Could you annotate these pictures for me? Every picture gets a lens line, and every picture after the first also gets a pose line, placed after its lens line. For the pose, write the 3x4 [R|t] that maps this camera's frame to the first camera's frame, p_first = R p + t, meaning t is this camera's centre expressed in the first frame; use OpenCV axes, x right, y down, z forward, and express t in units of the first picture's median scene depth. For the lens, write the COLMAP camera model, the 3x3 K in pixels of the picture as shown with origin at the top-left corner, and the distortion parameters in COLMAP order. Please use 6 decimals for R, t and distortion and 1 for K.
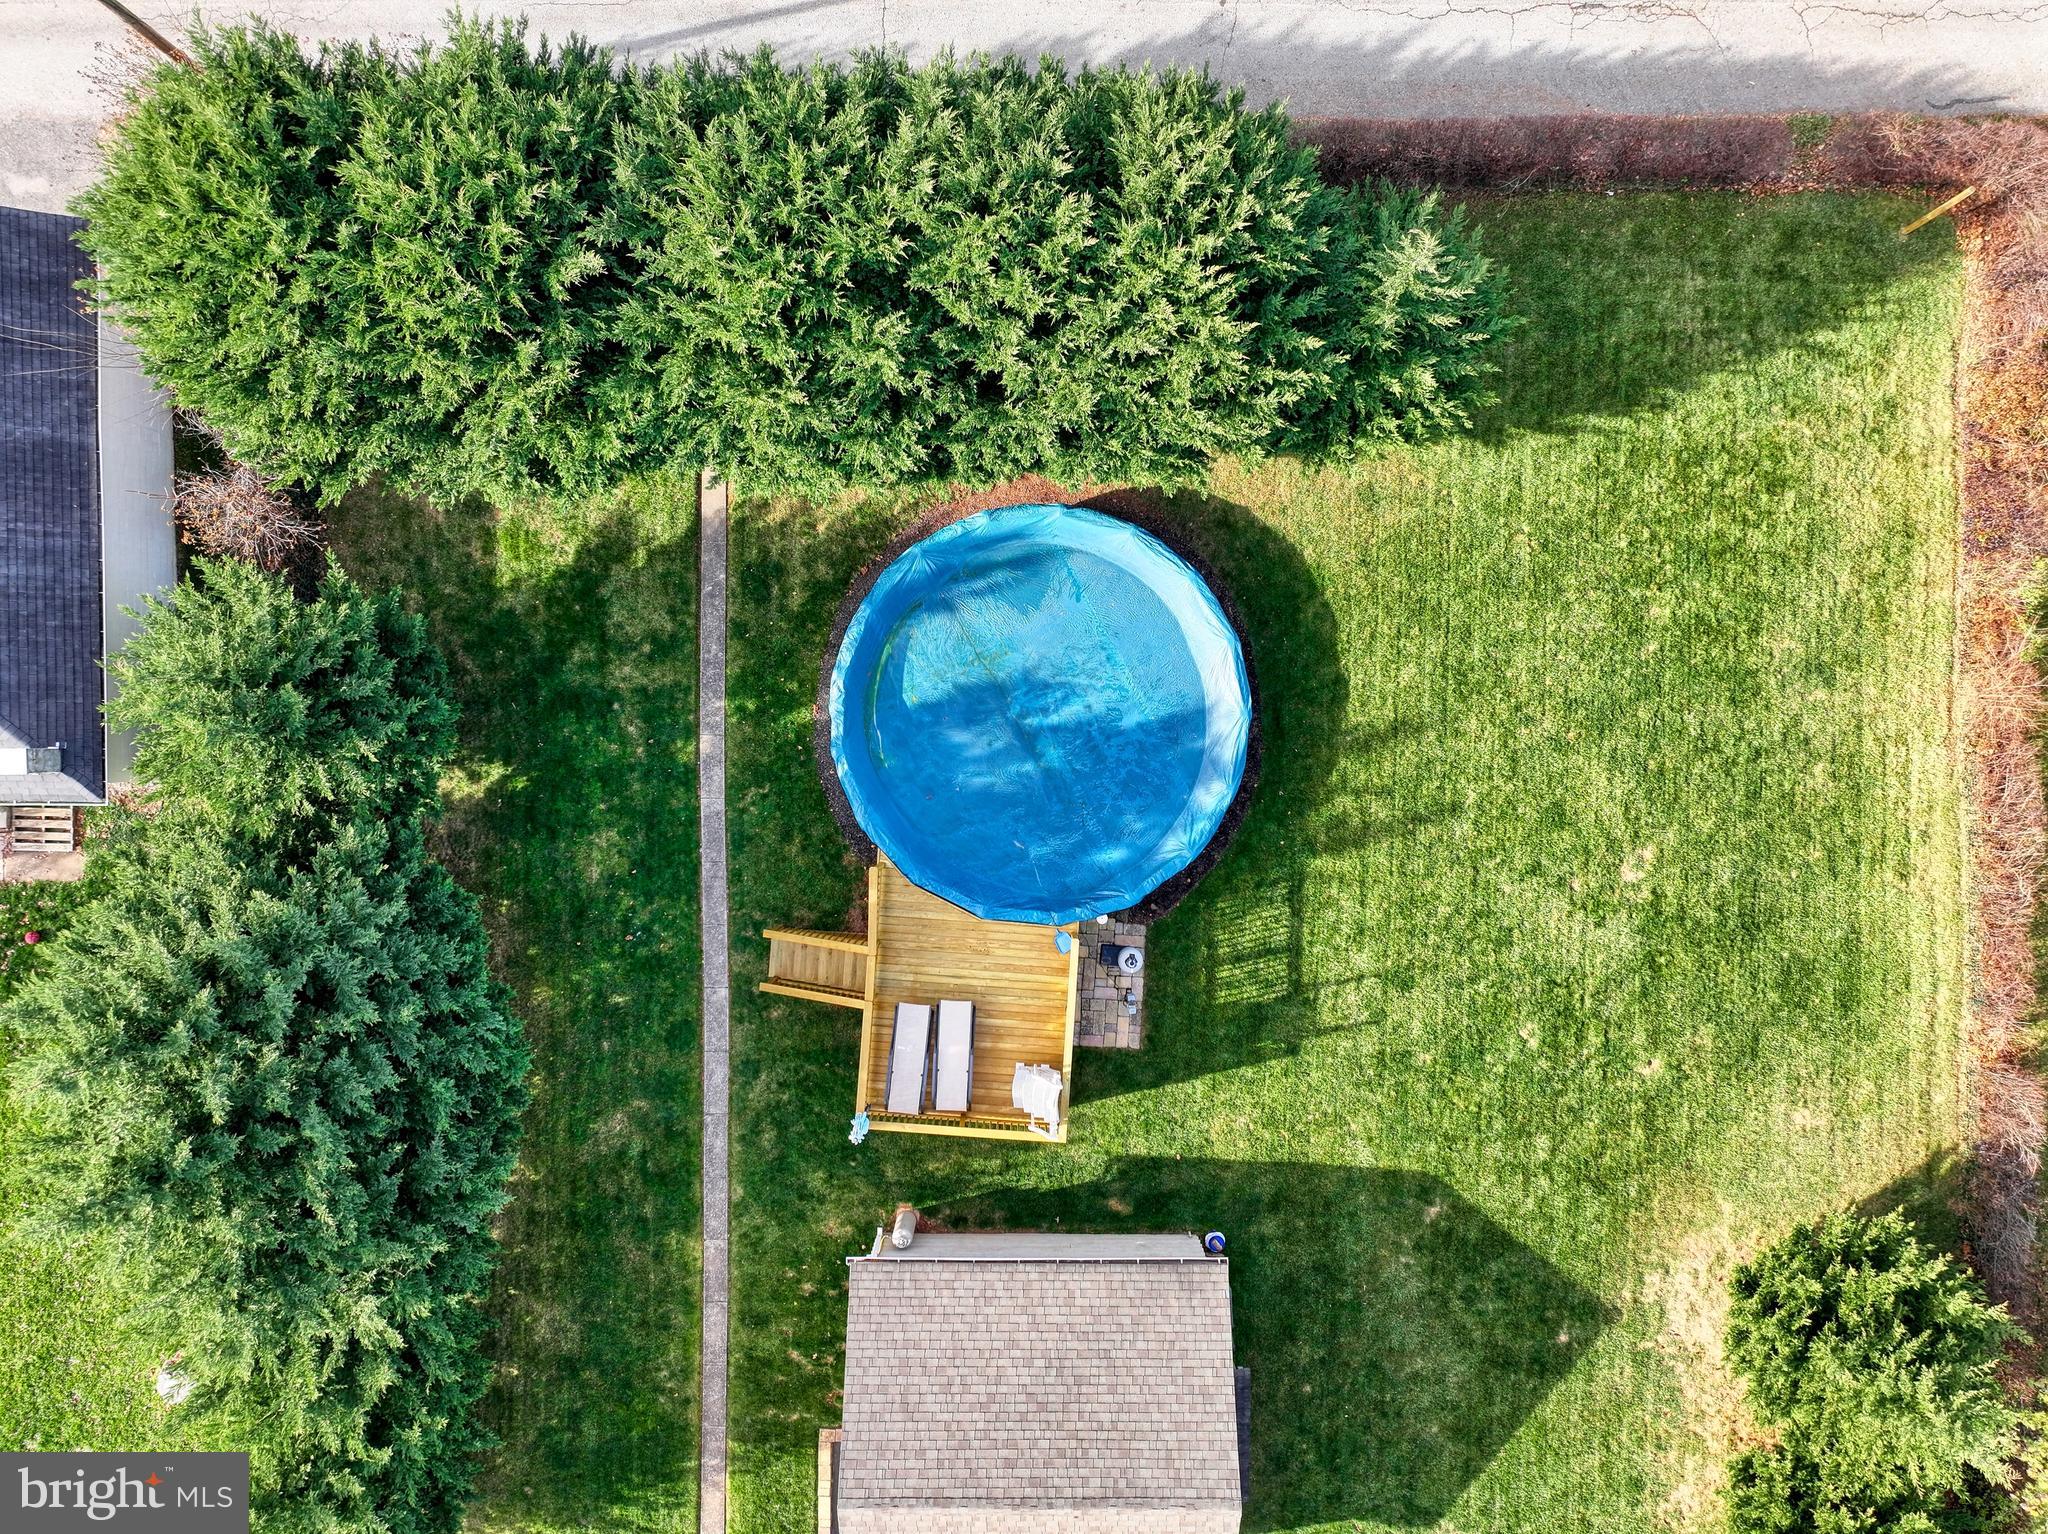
lens RADIAL K [[1441.8, 0, 1026.4], [0, 1441.8, 775.8], [0, 0, 1]] dist [0.004012, 0.012682]
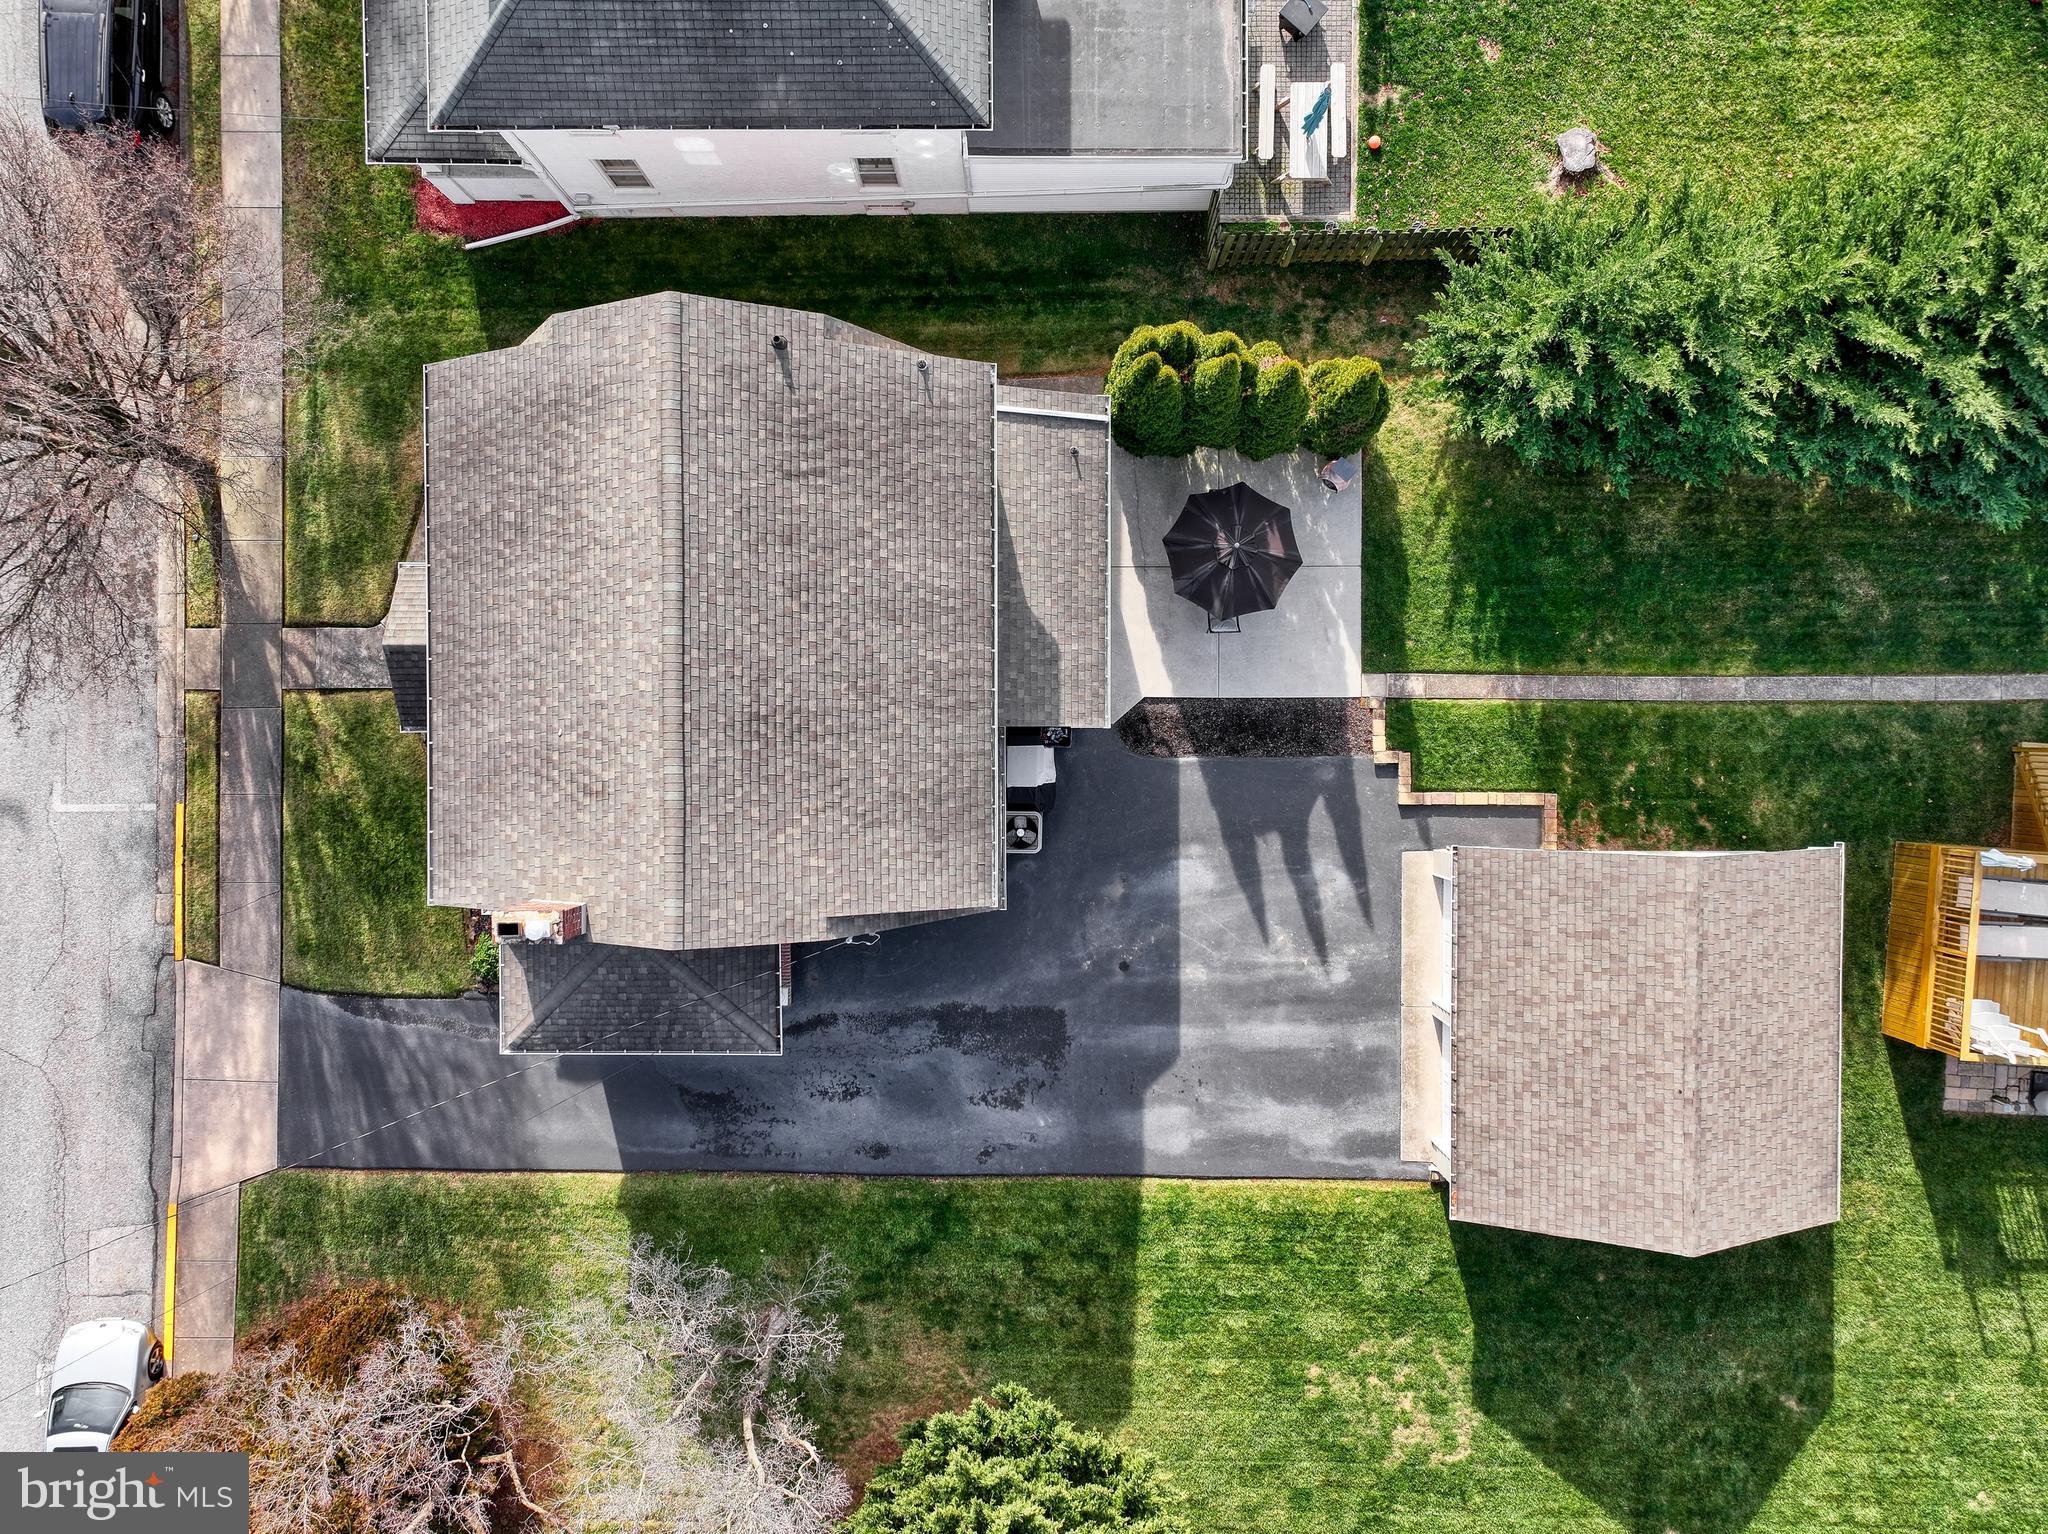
lens RADIAL K [[1441.8, 0, 1026.2], [0, 1441.8, 771.5], [0, 0, 1]] dist [0.004012, 0.012682]
pose [[0.007654, 0.999890, 0.012694, -0.175930], [-0.999865, 0.007838, -0.014466, 0.844095], [-0.014564, -0.012582, 0.999815, 0.002864]]
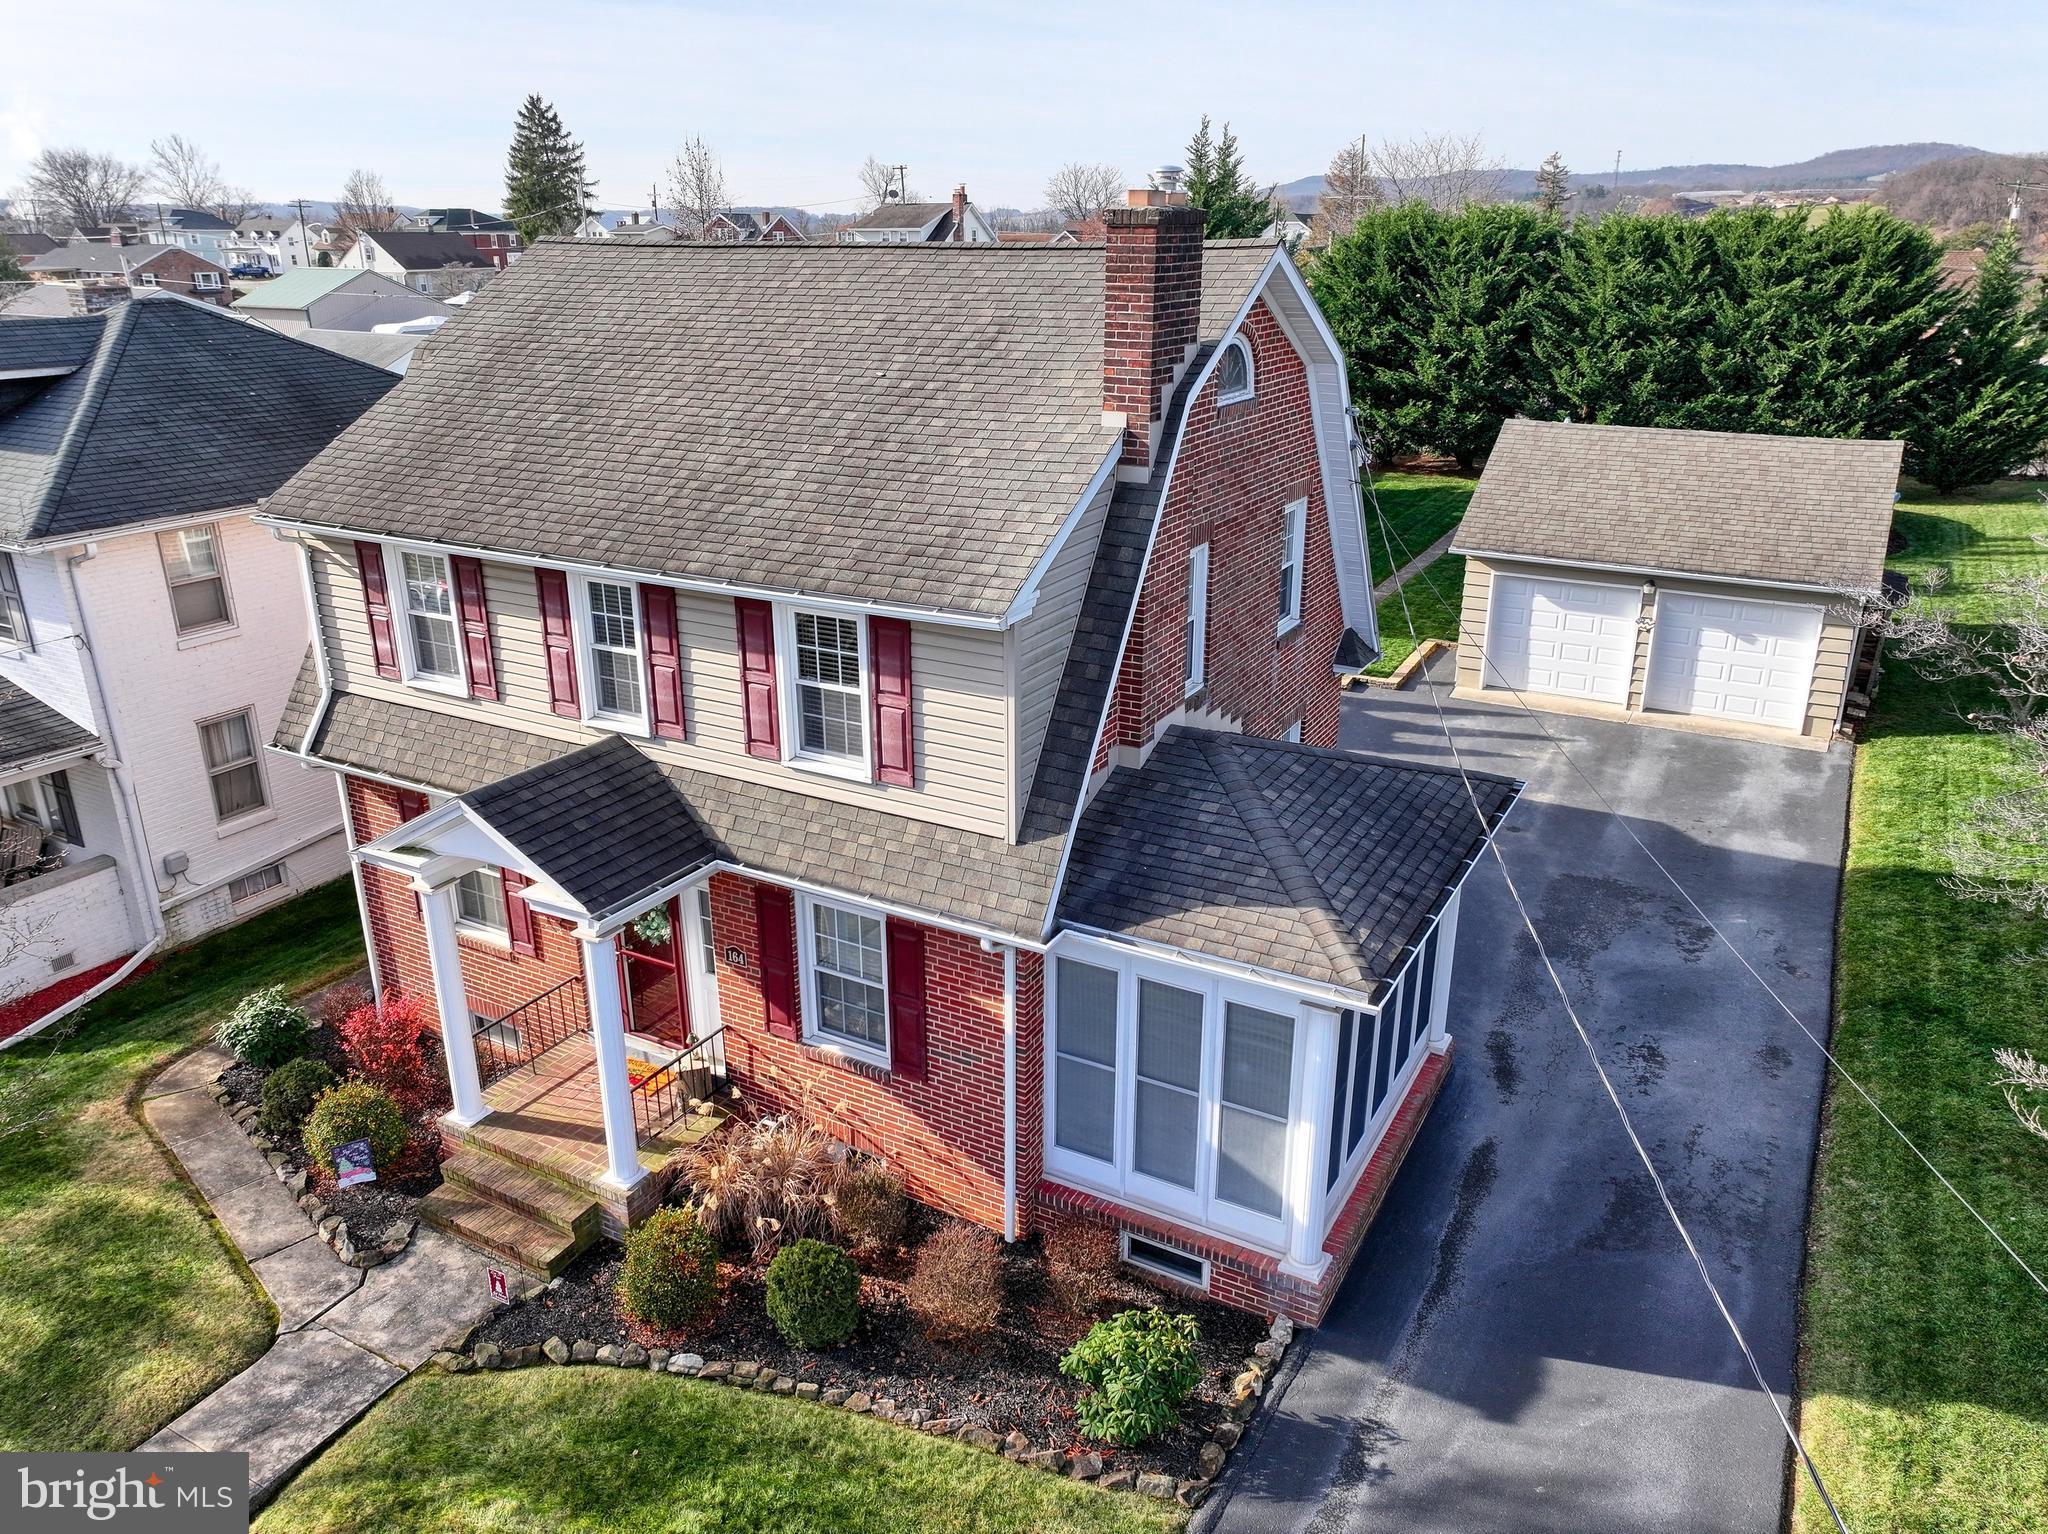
lens RADIAL K [[1441.8, 0, 1025.4], [0, 1441.8, 762.3], [0, 0, 1]] dist [0.004012, 0.012682]
pose [[0.875970, 0.158897, -0.455444, 0.090094], [-0.482366, 0.288020, -0.827265, 1.492553], [-0.000273, 0.944350, 0.328943, 0.745796]]
